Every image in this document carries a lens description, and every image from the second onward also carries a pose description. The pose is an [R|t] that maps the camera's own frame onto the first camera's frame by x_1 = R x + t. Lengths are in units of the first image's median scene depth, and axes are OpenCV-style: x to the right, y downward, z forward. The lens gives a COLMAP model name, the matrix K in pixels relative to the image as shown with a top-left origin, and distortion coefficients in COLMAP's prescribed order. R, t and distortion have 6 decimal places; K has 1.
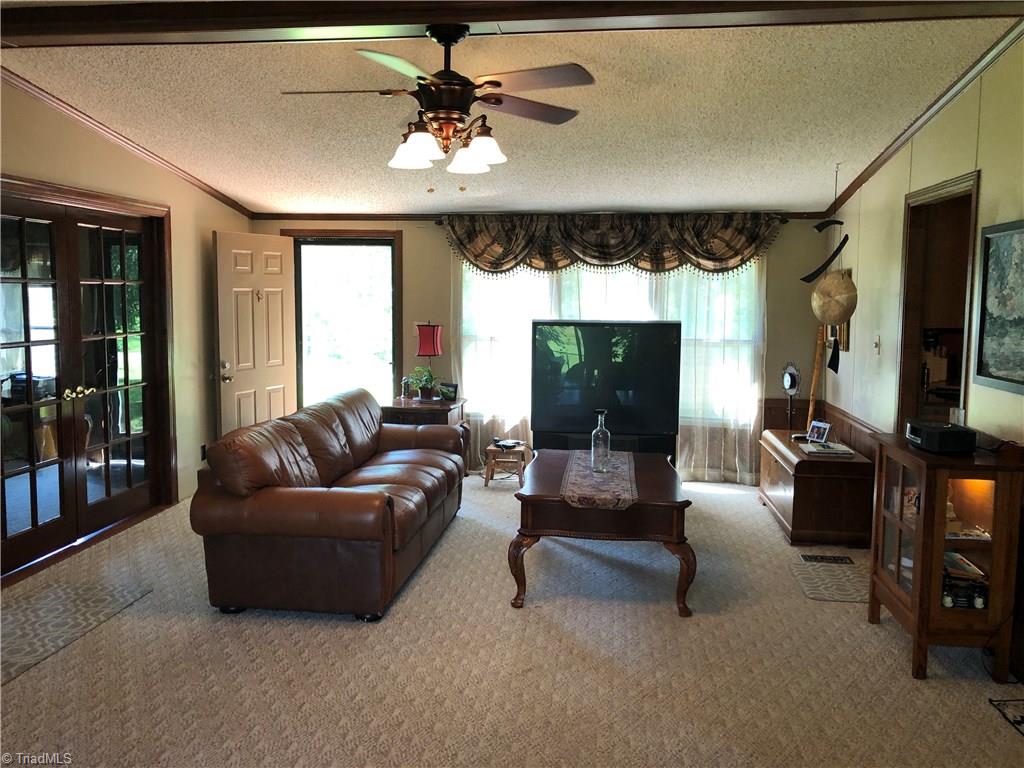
lens RADIAL K [[826.9, 0, 515.9], [0, 826.9, 362.8], [0, 0, 1]] dist [0.033793, -0.010256]
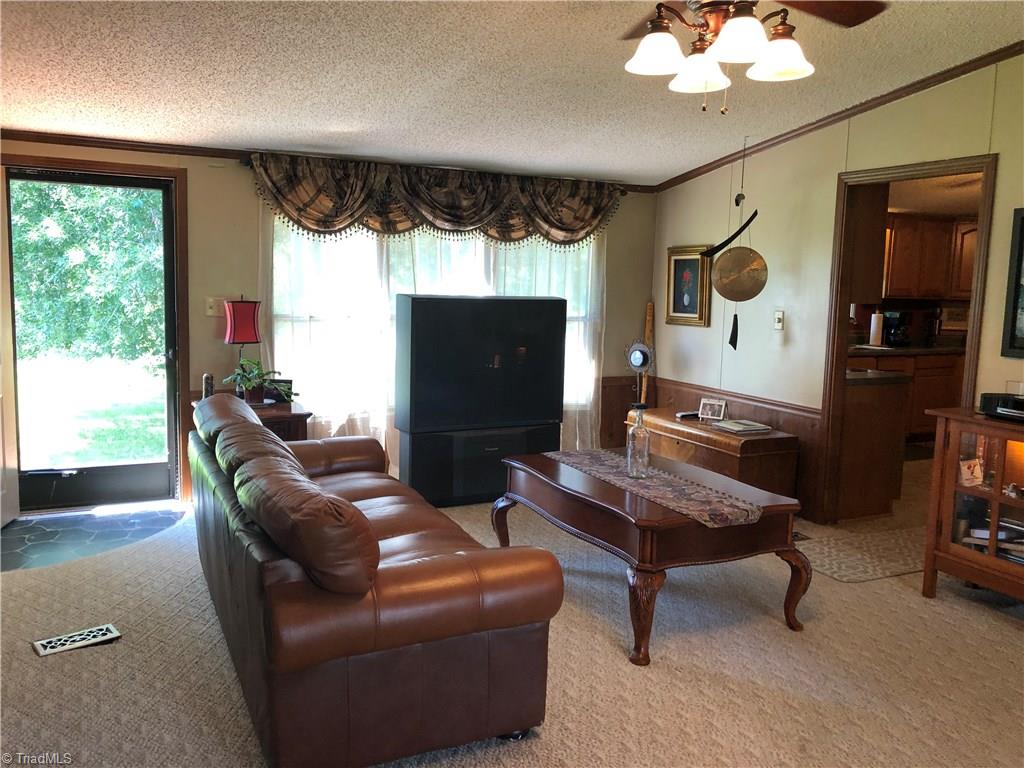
lens RADIAL K [[826.9, 0, 515.9], [0, 826.9, 362.8], [0, 0, 1]] dist [0.033793, -0.010256]
pose [[0.837044, -0.039246, 0.545726, -0.310482], [0.024959, 0.999125, 0.033571, -0.009383], [-0.546566, -0.014480, 0.837291, 0.254438]]
